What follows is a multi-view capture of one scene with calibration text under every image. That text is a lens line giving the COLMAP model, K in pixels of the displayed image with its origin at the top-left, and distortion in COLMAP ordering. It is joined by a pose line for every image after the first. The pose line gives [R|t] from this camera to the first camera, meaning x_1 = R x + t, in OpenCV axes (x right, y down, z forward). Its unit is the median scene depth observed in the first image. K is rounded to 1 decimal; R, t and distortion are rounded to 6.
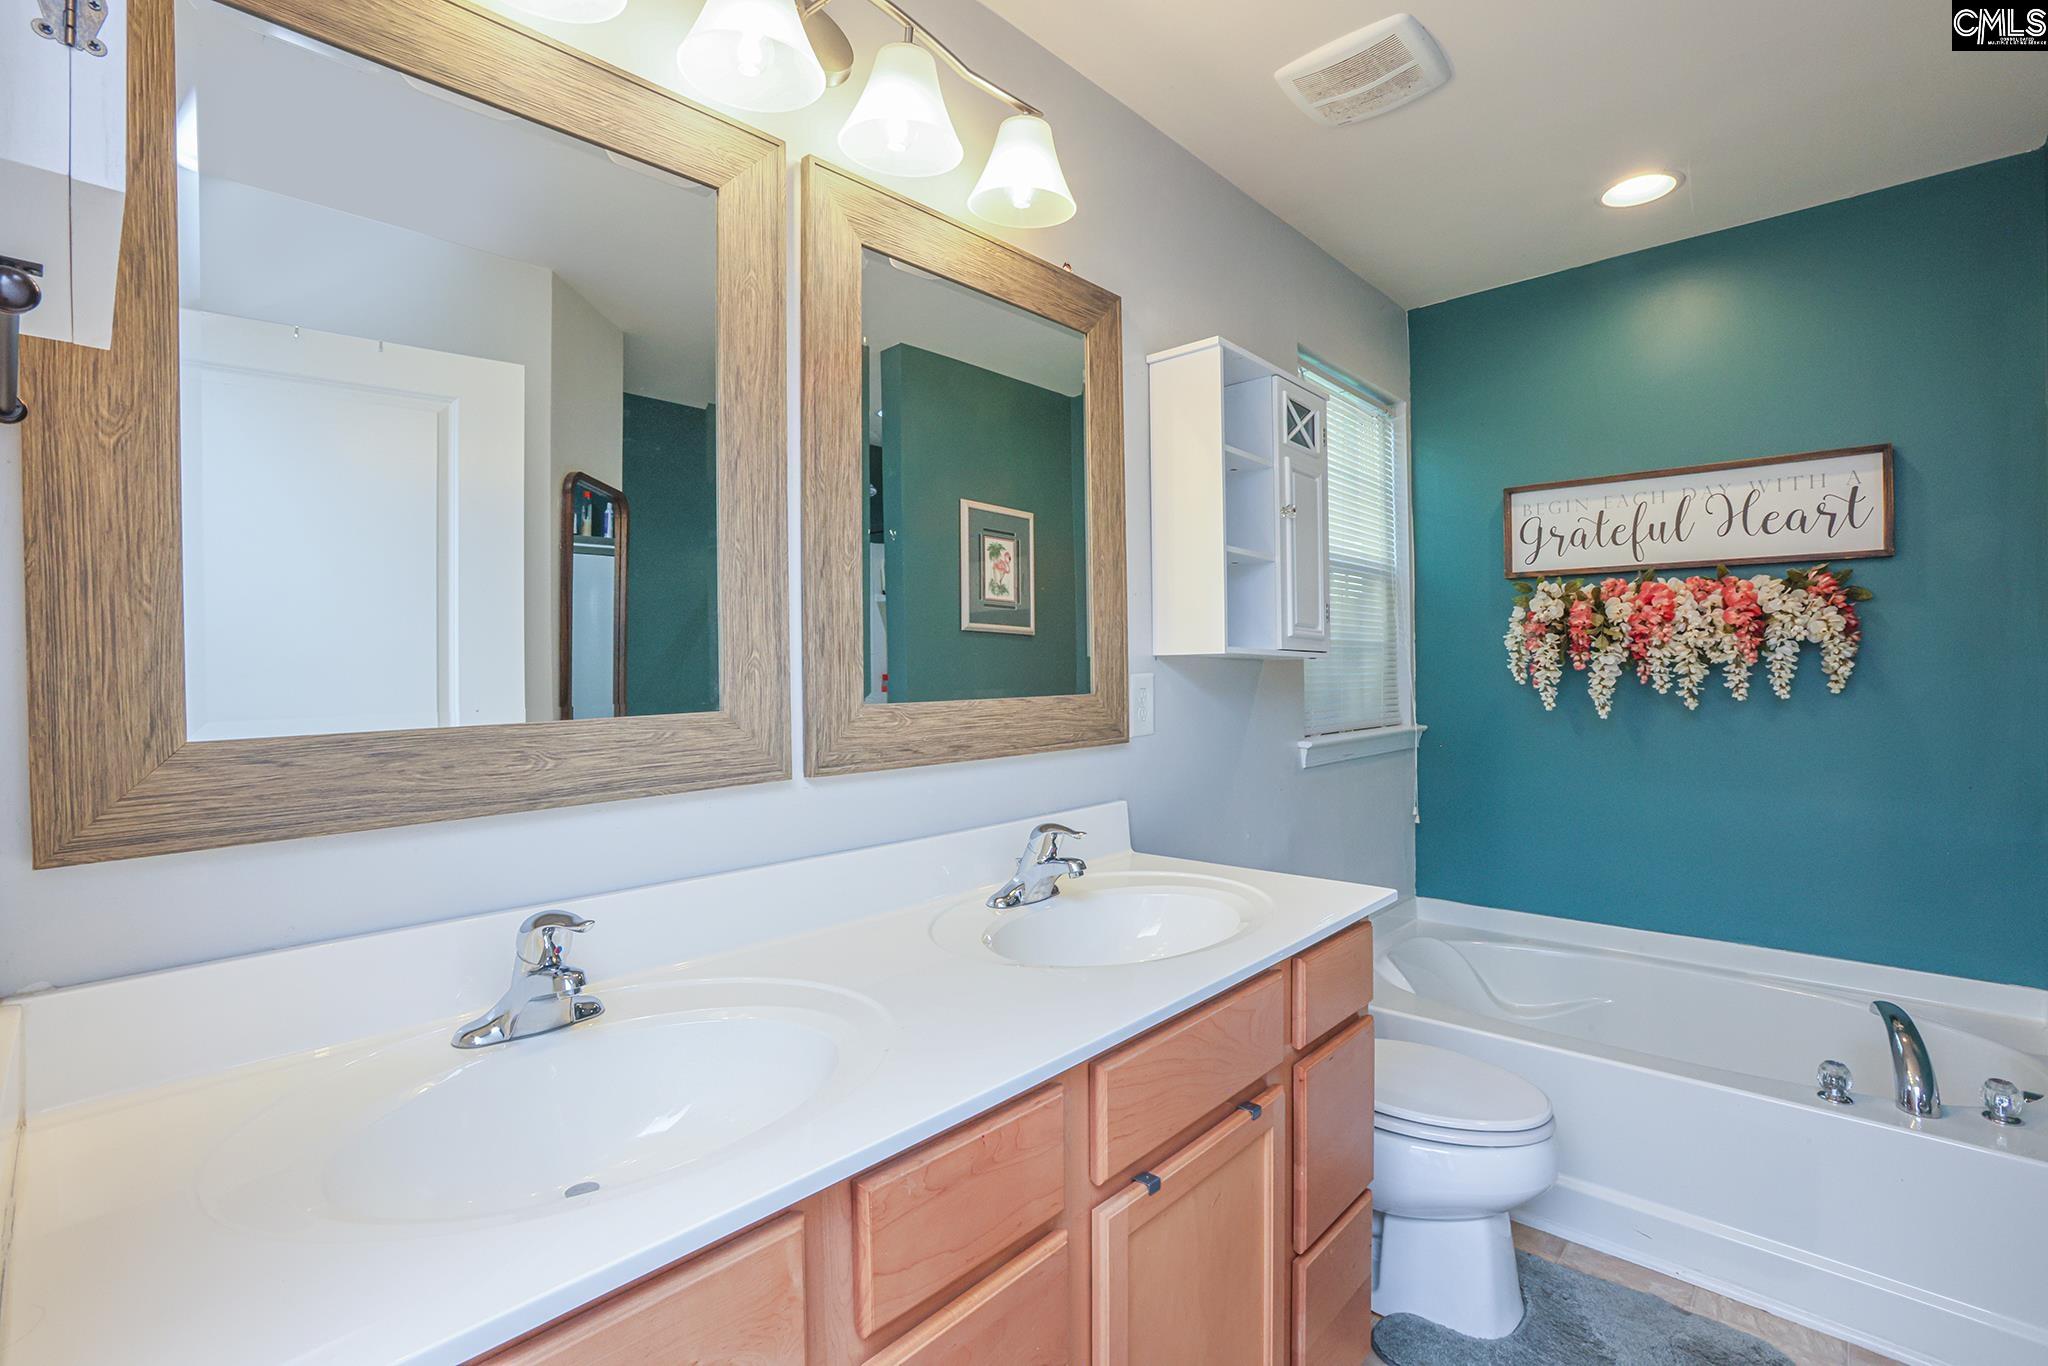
lens RADIAL K [[938.7, 0, 1026.0], [0, 938.7, 667.4], [0, 0, 1]] dist [-0.071089, 0.029912]
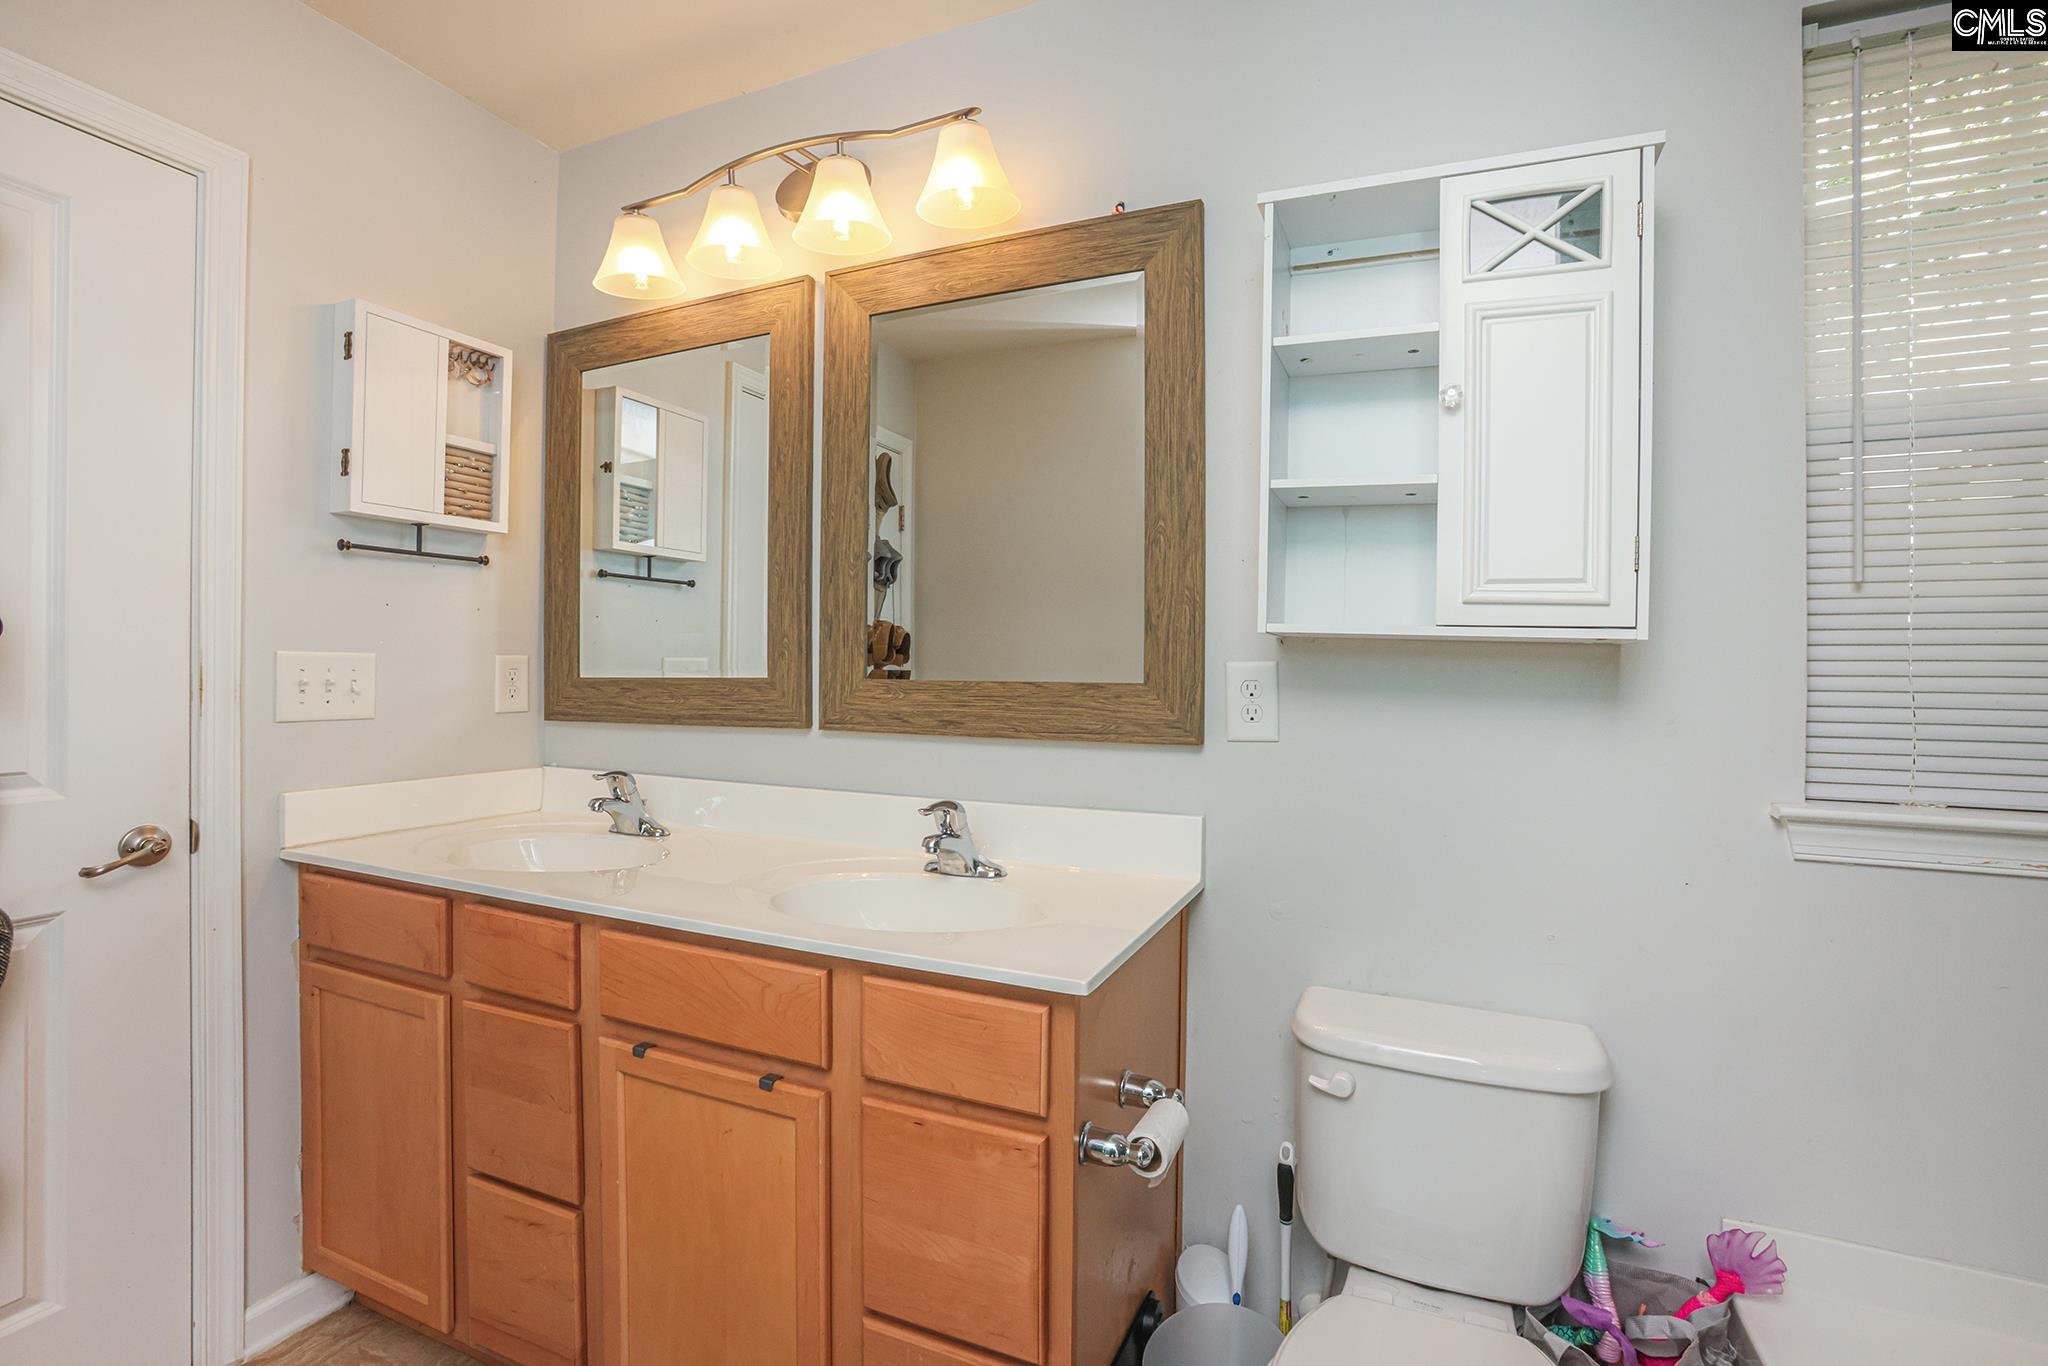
lens RADIAL K [[938.7, 0, 1026.0], [0, 938.7, 667.4], [0, 0, 1]] dist [-0.071089, 0.029912]
pose [[0.324130, 0.013924, -0.945910, 1.119784], [-0.012468, 0.999868, 0.010445, 0.008289], [0.945930, 0.008408, 0.324261, 0.808550]]
